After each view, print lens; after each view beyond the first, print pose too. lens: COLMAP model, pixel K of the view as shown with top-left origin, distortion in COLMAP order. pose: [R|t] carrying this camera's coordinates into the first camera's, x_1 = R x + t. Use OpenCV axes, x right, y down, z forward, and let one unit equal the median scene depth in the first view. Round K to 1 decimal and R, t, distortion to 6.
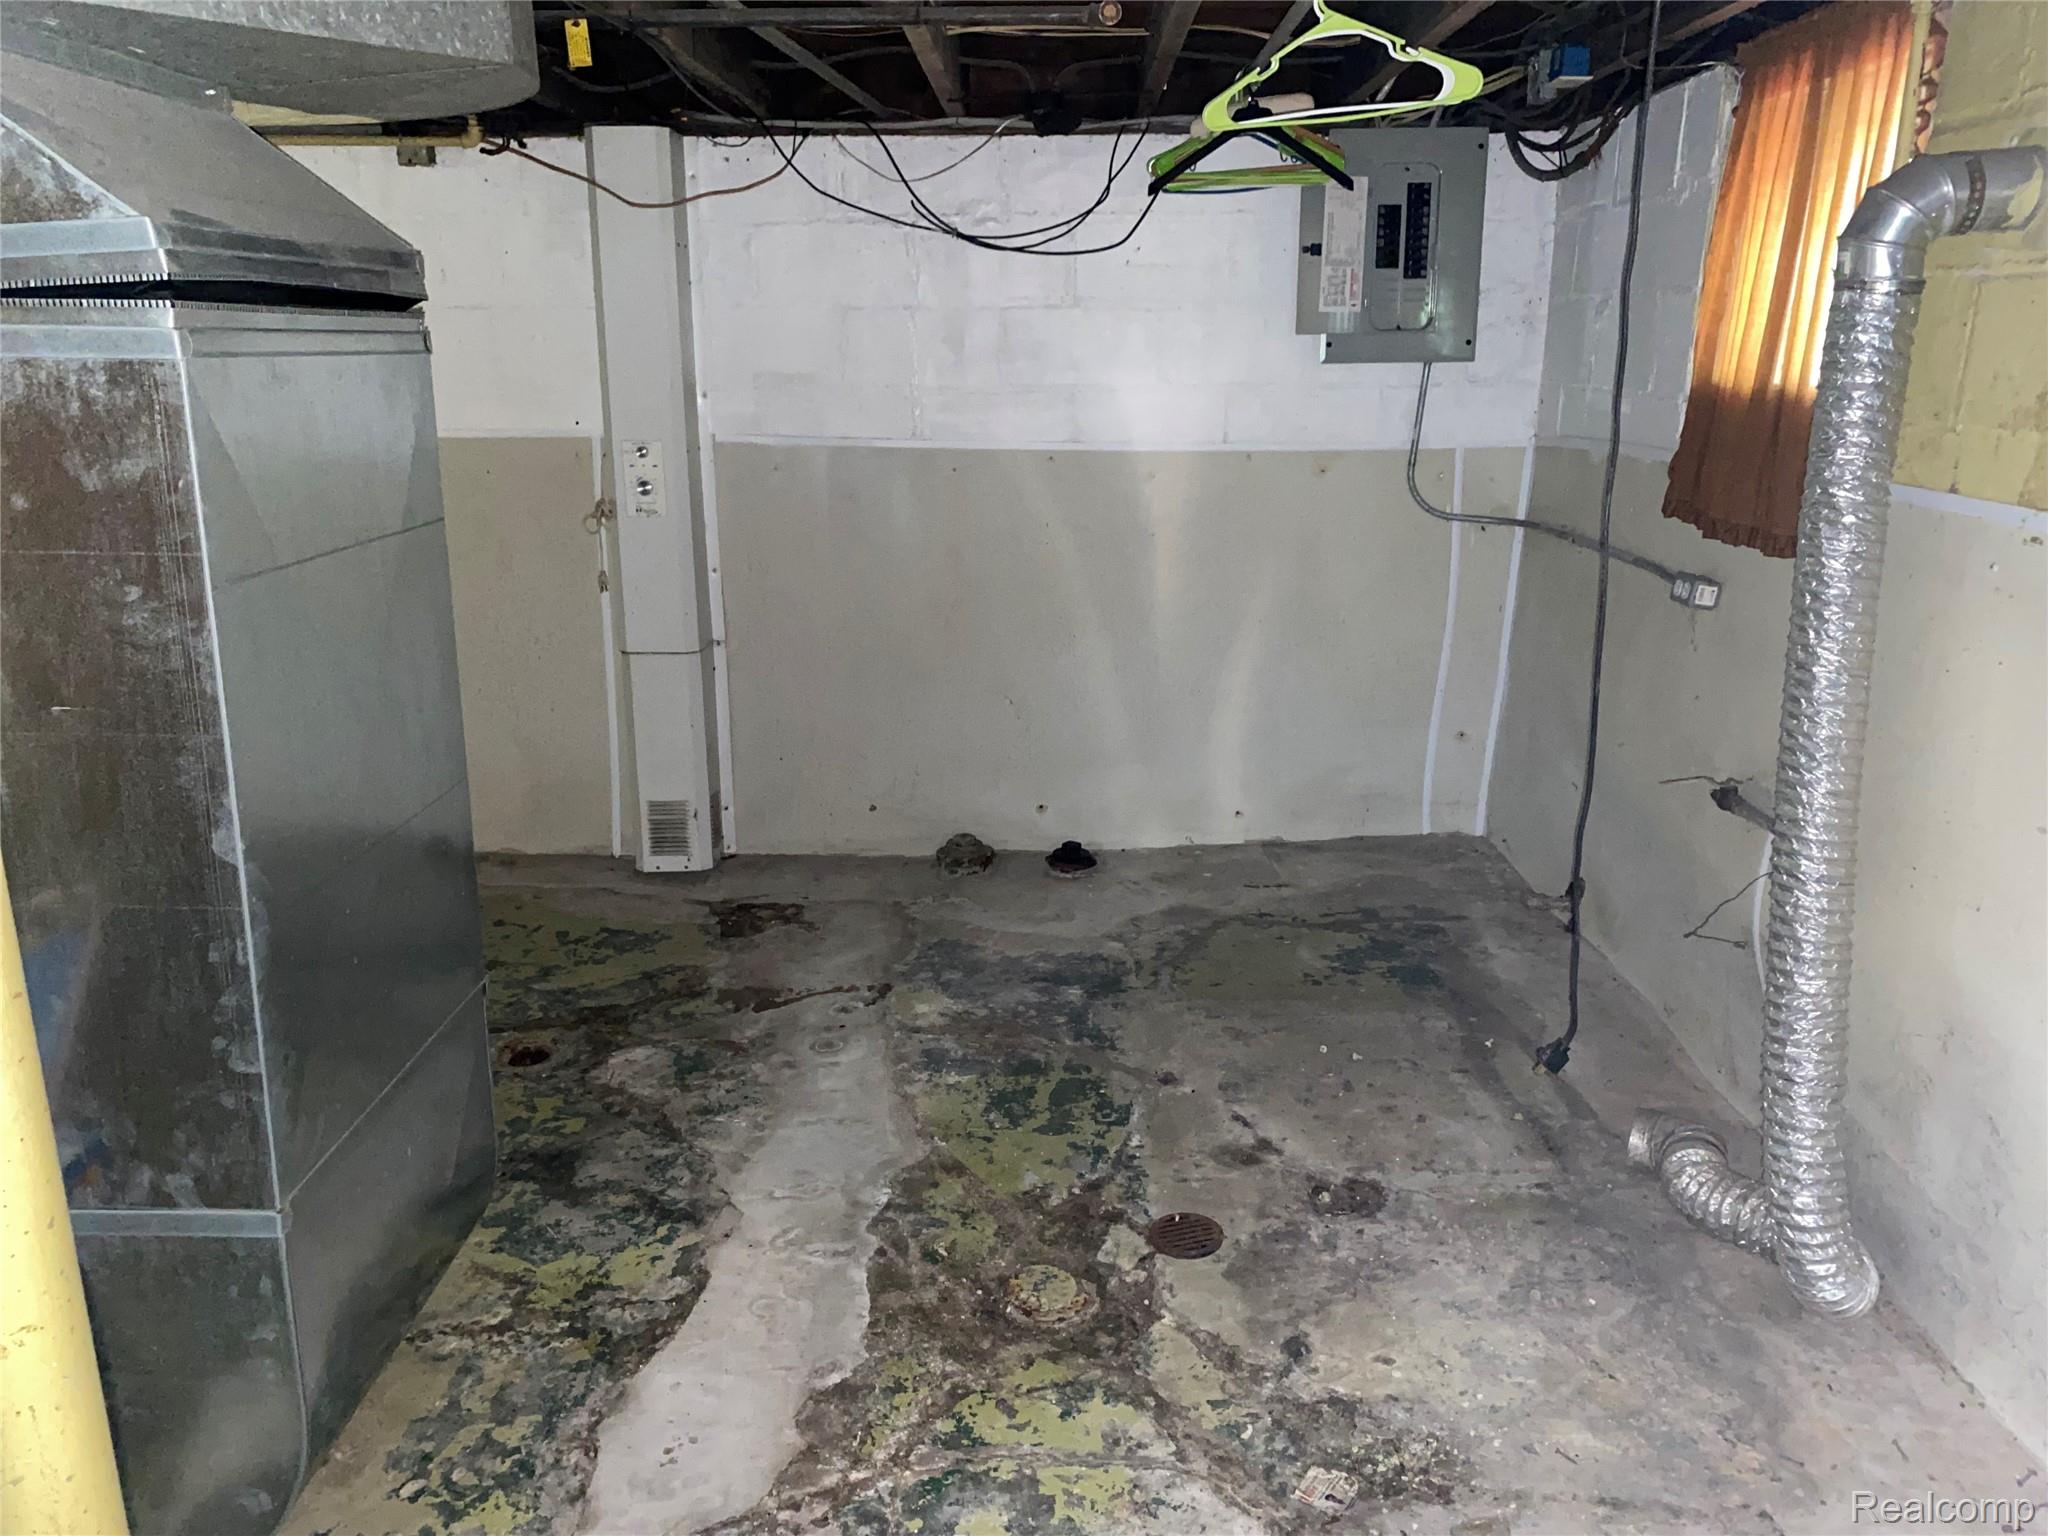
lens RADIAL K [[1579.1, 0, 1024.0], [0, 1579.1, 768.0], [0, 0, 1]] dist [0.013252, -0.002148]
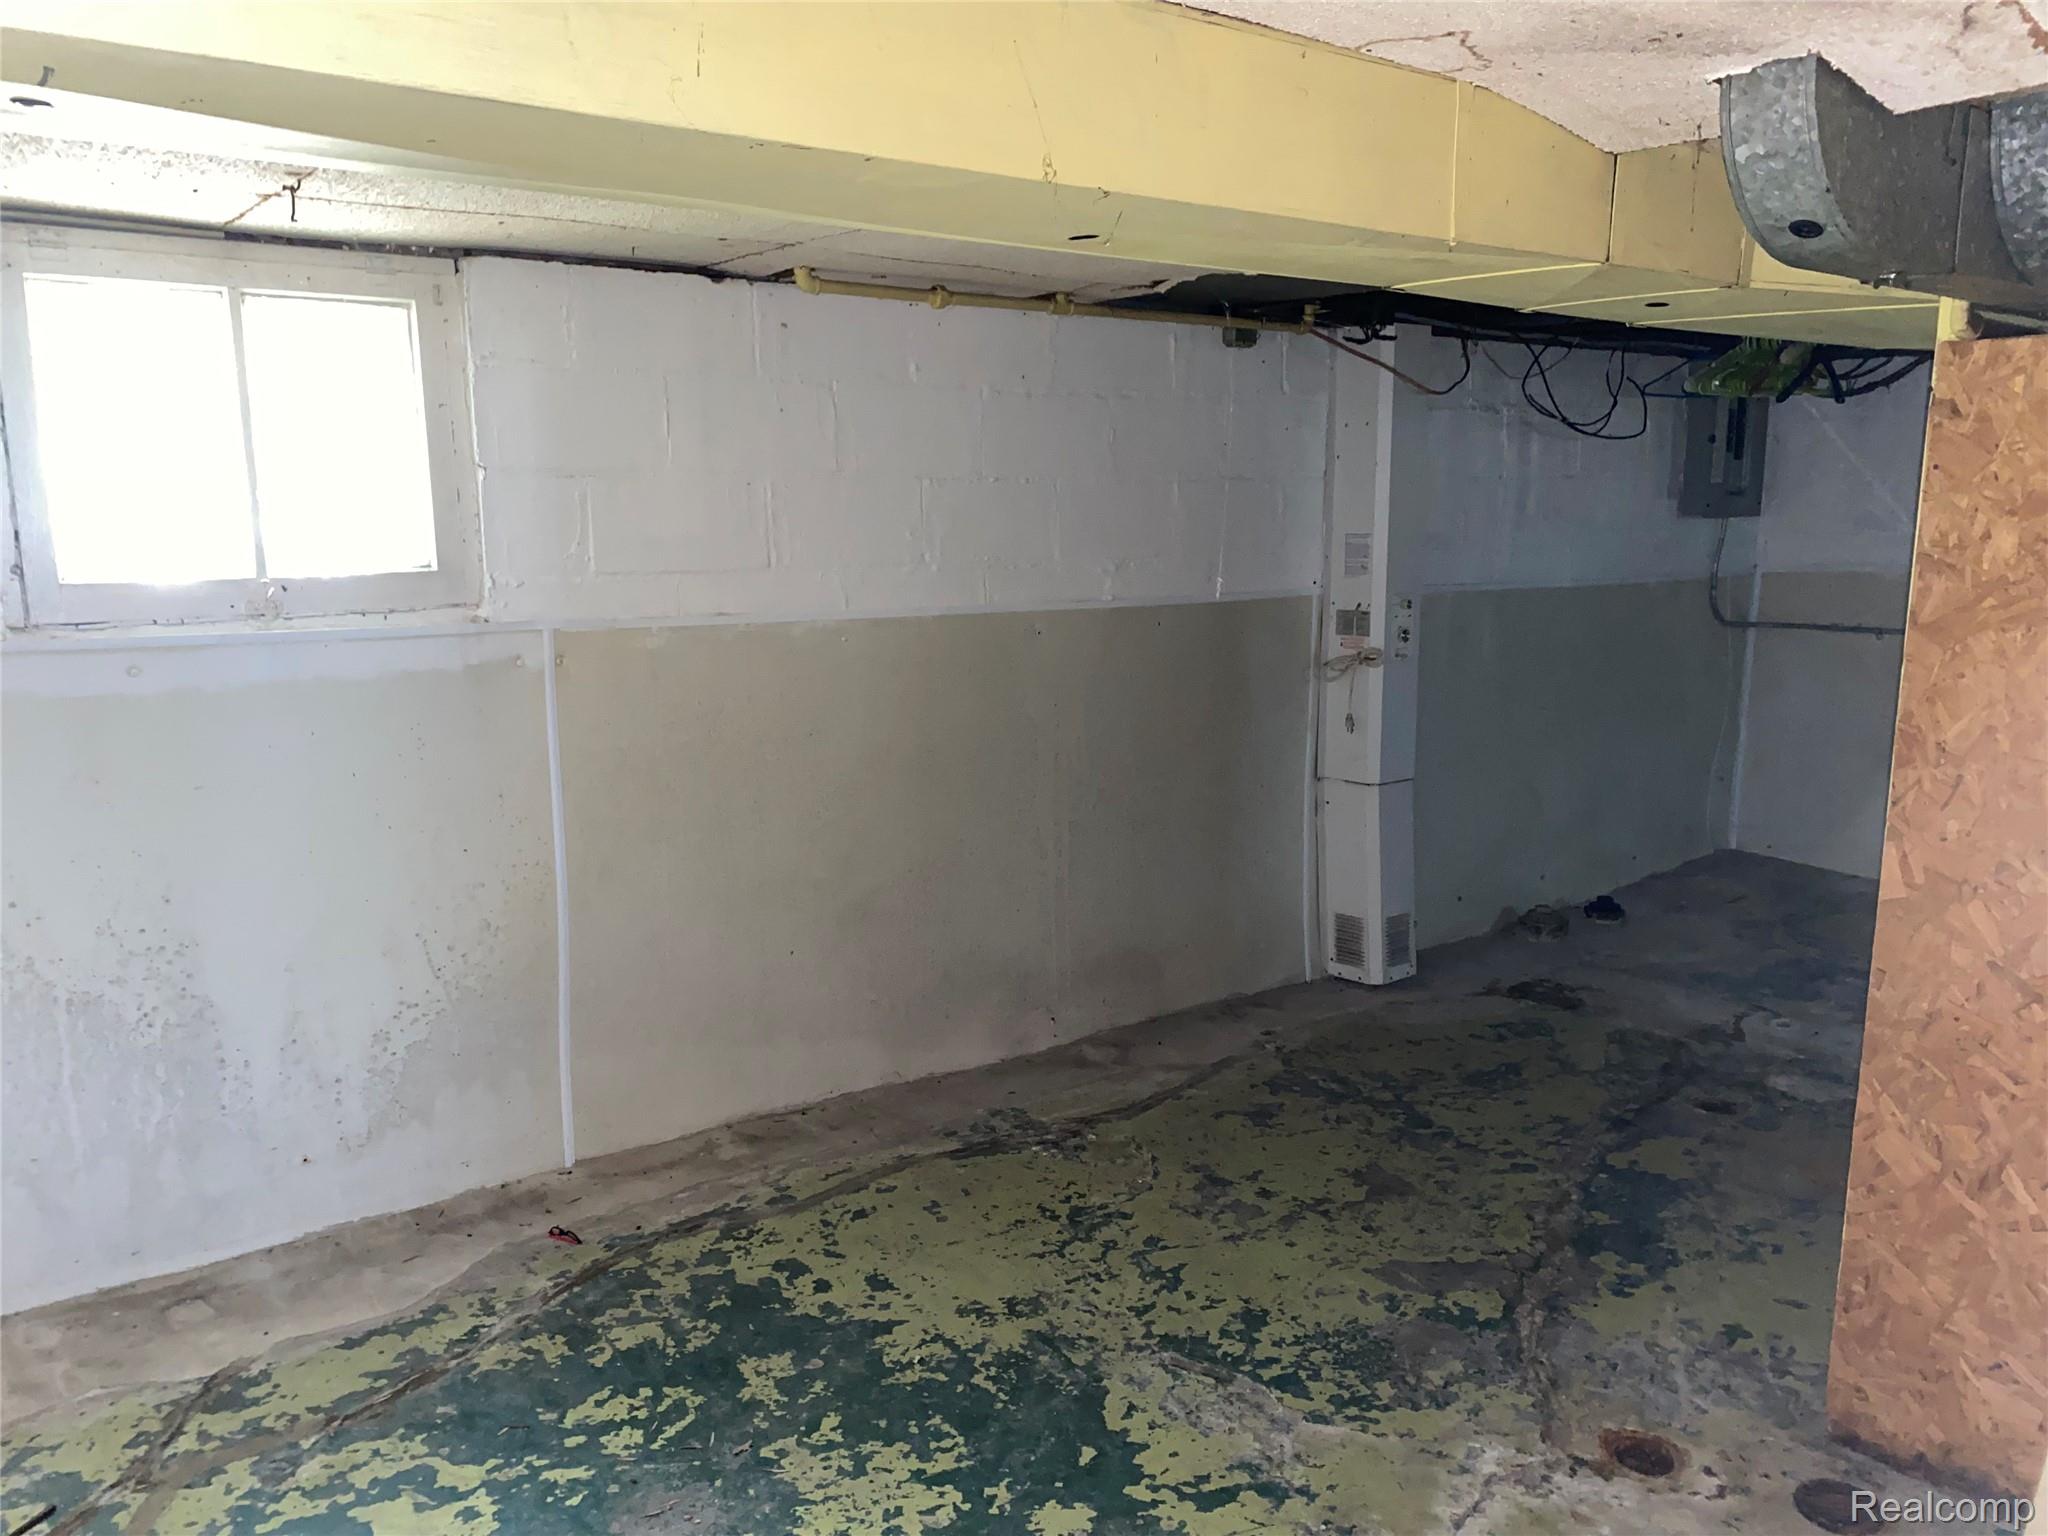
lens RADIAL K [[1569.7, 0, 1024.0], [0, 1569.7, 768.0], [0, 0, 1]] dist [-0.001677, -0.004846]
pose [[0.799904, -0.106472, 0.590608, -1.145154], [0.160639, 0.986211, -0.039776, -0.084315], [-0.578230, 0.126692, 0.805978, 0.274089]]
